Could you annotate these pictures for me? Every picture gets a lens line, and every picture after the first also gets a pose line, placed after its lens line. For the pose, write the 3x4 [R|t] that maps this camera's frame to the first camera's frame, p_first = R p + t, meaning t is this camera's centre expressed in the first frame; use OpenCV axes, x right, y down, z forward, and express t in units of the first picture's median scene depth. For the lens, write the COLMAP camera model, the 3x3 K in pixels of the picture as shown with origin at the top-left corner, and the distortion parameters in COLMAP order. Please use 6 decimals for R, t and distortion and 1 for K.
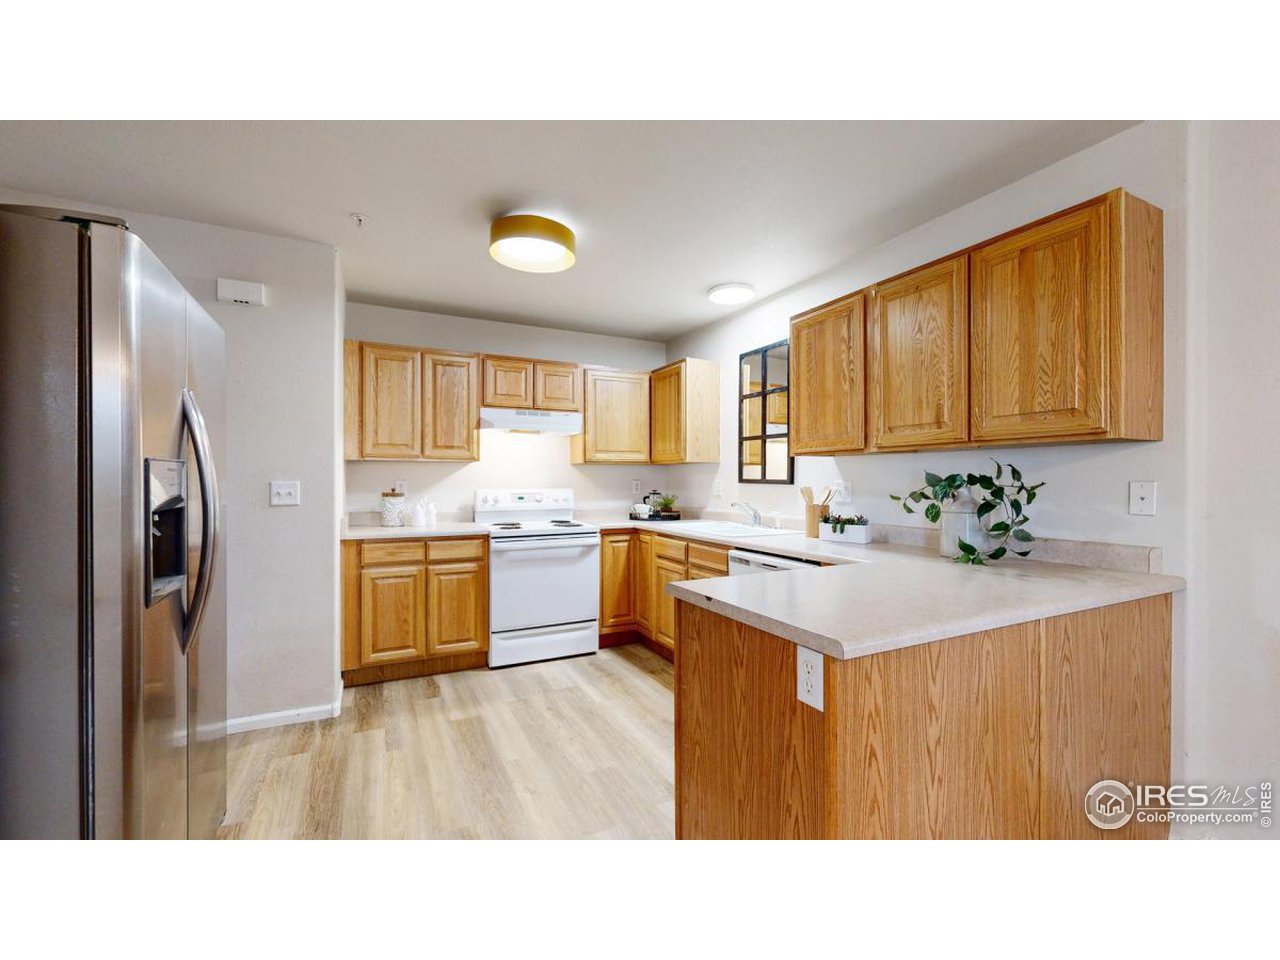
lens RADIAL K [[540.3, 0, 640.0], [0, 540.3, 480.0], [0, 0, 1]] dist [0.001369, 0.000047]
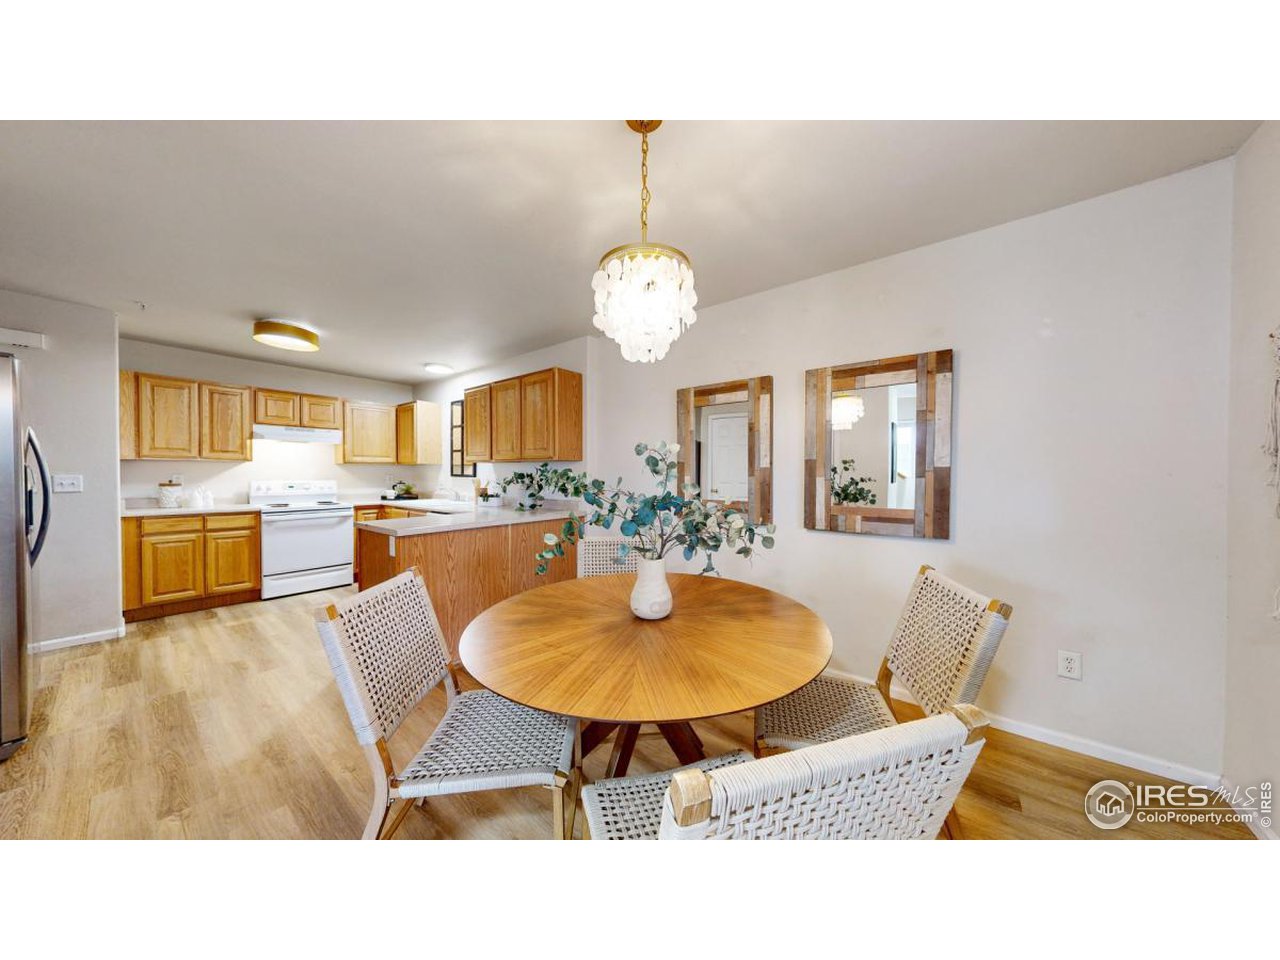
lens RADIAL K [[404.0, 0, 640.0], [0, 404.0, 480.0], [0, 0, 1]] dist [-0.004316, 0.000055]
pose [[0.898877, -0.003631, 0.438186, 0.177783], [-0.002919, 0.999894, 0.014272, -0.003703], [-0.438191, -0.014107, 0.898771, -0.462496]]
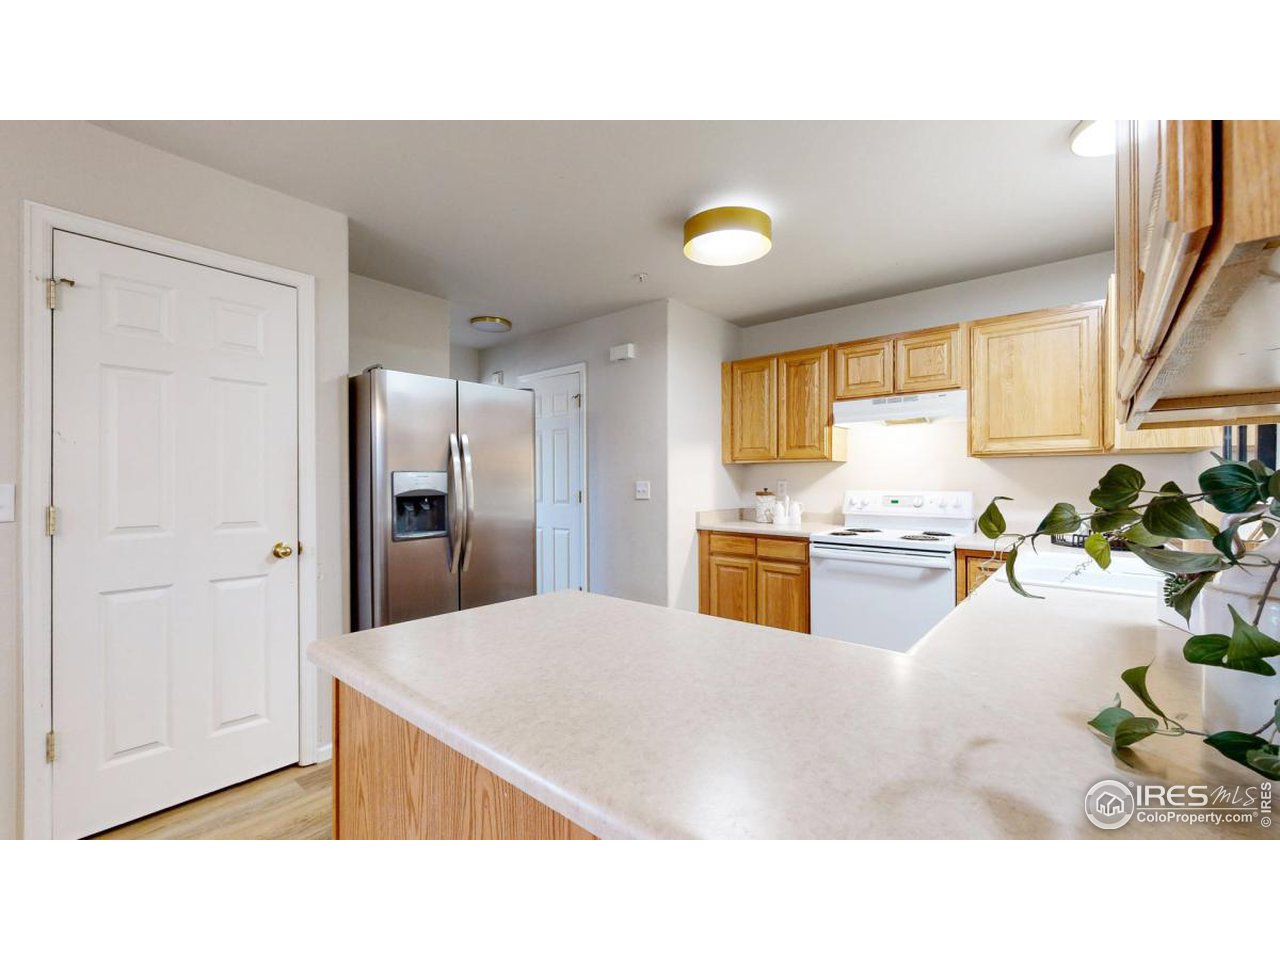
lens RADIAL K [[540.3, 0, 640.0], [0, 540.3, 480.0], [0, 0, 1]] dist [0.001369, 0.000047]
pose [[0.376345, -0.001242, -0.926479, 0.482455], [0.002568, 0.999997, -0.000297, -0.001163], [0.926476, -0.002267, 0.376347, 0.371555]]
